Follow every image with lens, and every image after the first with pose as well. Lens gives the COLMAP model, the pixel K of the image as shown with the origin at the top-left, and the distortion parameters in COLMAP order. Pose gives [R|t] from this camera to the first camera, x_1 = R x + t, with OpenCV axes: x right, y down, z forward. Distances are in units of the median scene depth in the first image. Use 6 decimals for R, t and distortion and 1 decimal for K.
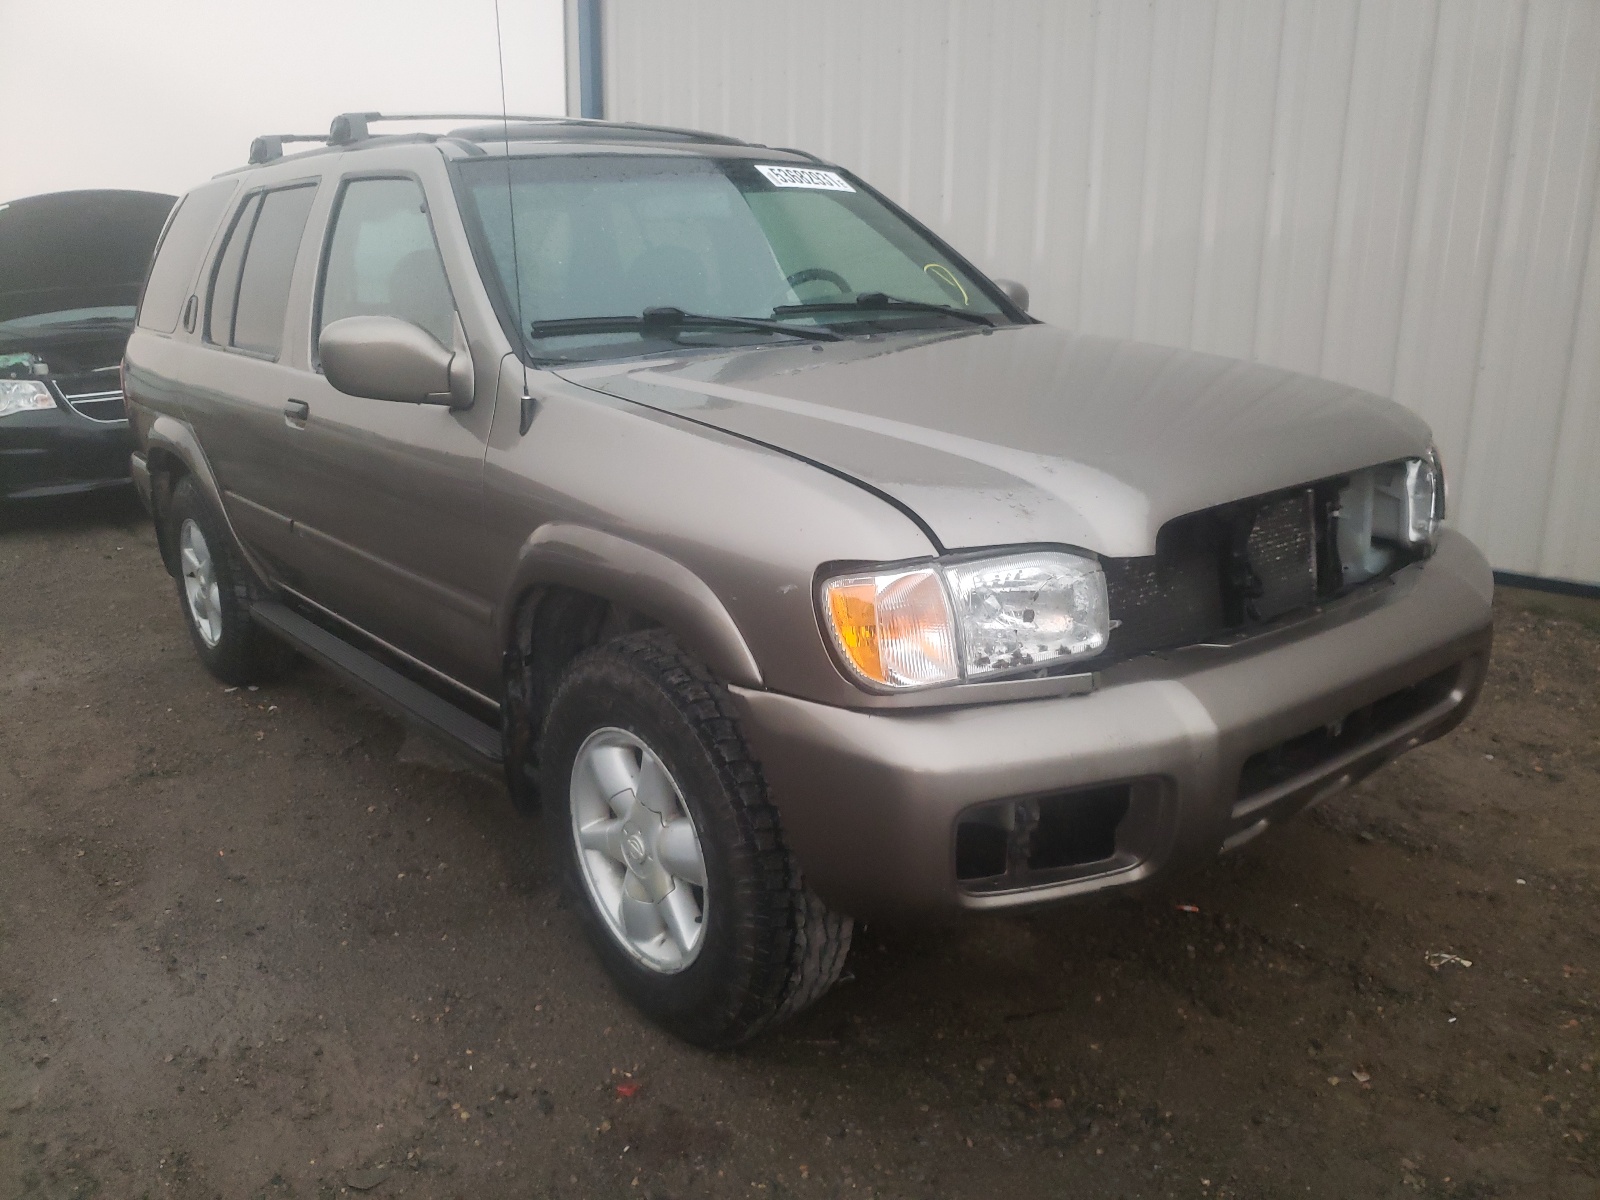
lens RADIAL K [[1201.1, 0, 800.0], [0, 1201.1, 600.0], [0, 0, 1]] dist [0.056334, 0.001131]
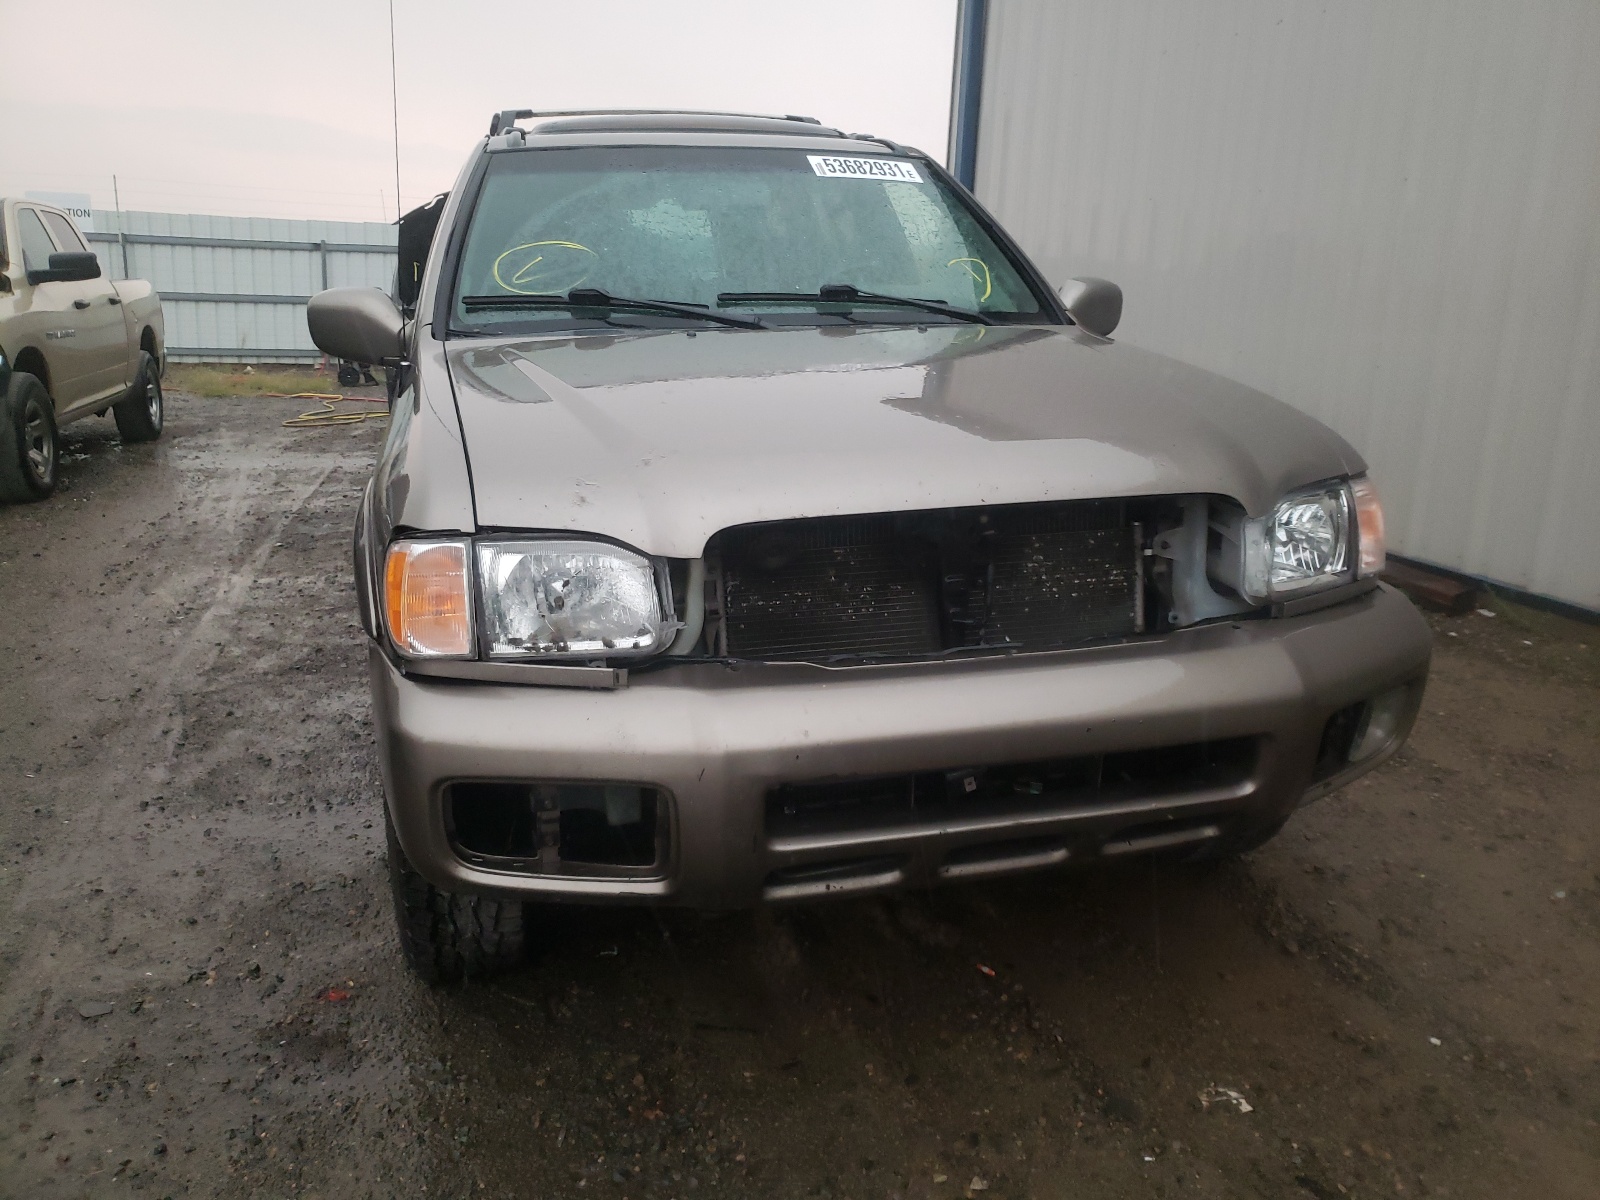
lens RADIAL K [[1212.1, 0, 798.2], [0, 1212.1, 557.1], [0, 0, 1]] dist [0.071027, -0.001762]
pose [[0.928632, 0.116050, -0.352385, 0.477771], [-0.125841, 0.992038, -0.004921, -0.029317], [0.349008, 0.048914, 0.935842, 0.083019]]
